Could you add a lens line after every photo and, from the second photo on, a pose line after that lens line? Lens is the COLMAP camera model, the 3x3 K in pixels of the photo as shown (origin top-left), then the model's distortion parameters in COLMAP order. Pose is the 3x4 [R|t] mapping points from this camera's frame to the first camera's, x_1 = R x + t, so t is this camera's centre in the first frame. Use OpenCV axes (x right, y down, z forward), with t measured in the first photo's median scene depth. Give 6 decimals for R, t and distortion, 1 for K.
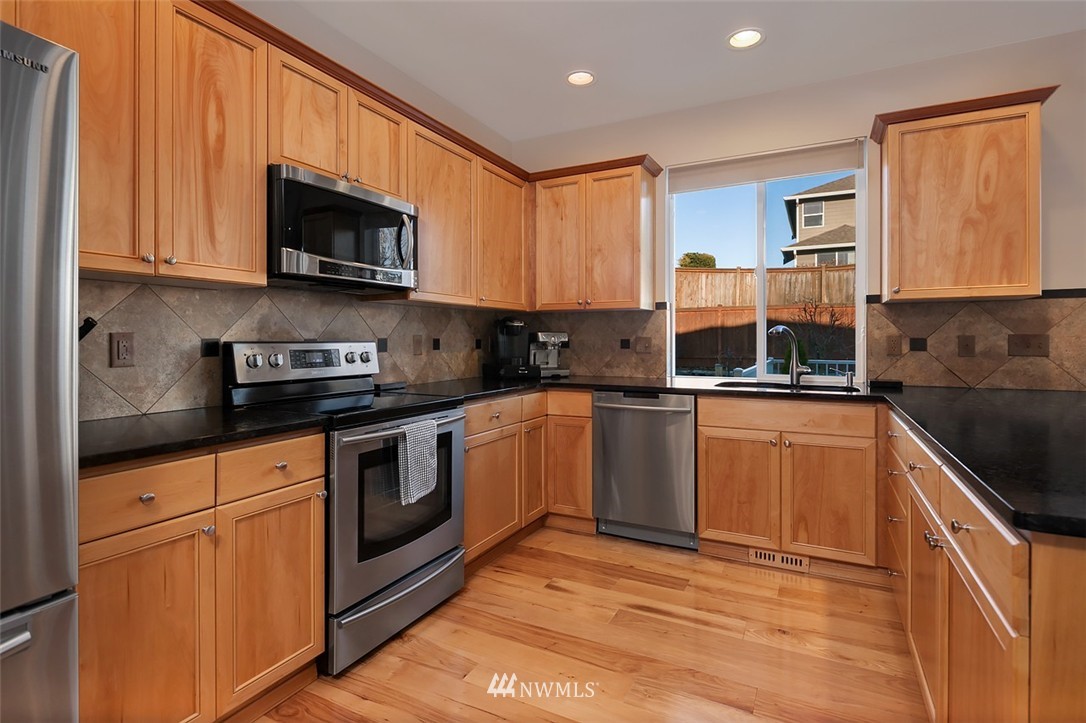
lens RADIAL K [[536.4, 0, 542.3], [0, 536.4, 341.7], [0, 0, 1]] dist [0.003297, -0.000261]
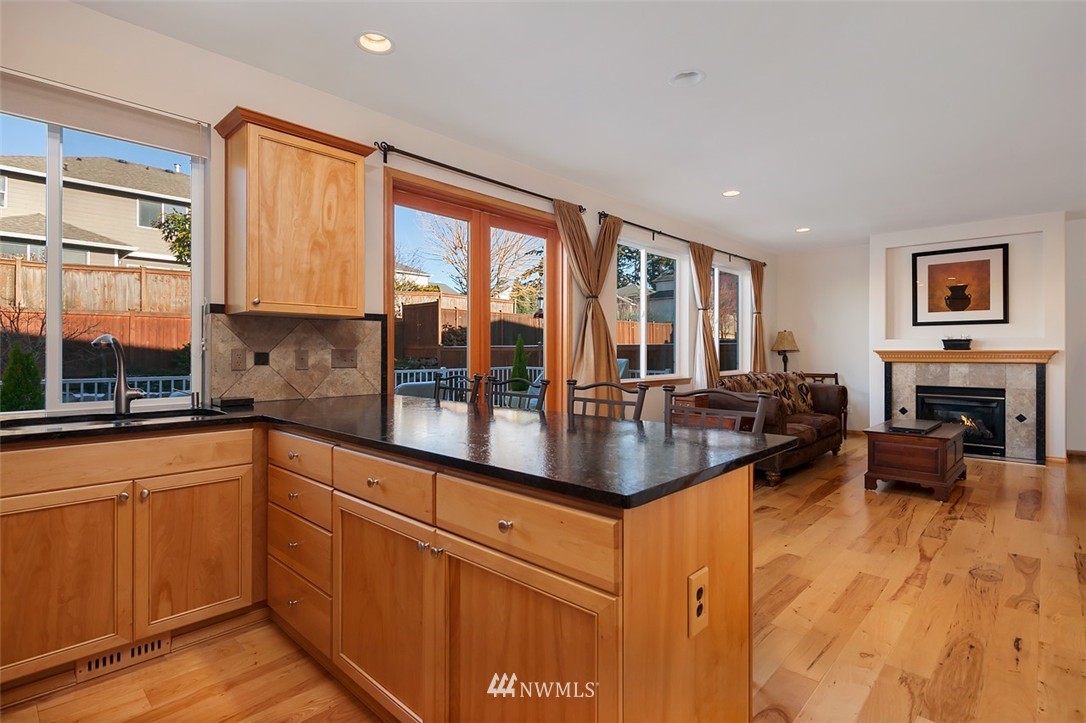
lens RADIAL K [[536.4, 0, 543.4], [0, 536.4, 352.0], [0, 0, 1]] dist [0.003297, -0.000261]
pose [[0.276596, 0.004391, 0.960976, -0.107277], [0.001346, 0.999987, -0.004957, -0.001918], [-0.960985, 0.002665, 0.276587, 0.259562]]
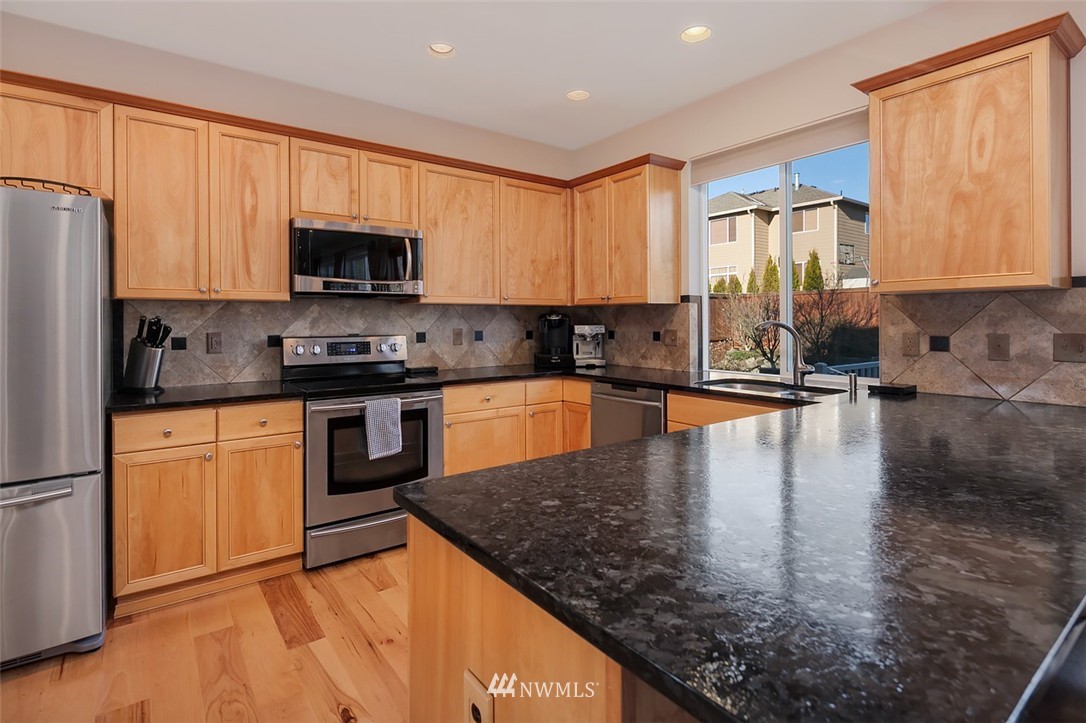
lens RADIAL K [[536.4, 0, 540.2], [0, 536.4, 322.5], [0, 0, 1]] dist [0.003297, -0.000261]
pose [[0.898415, -0.001067, -0.439147, 0.559195], [0.001347, 0.999999, 0.000327, -0.031664], [0.439146, -0.000885, 0.898415, -0.020462]]
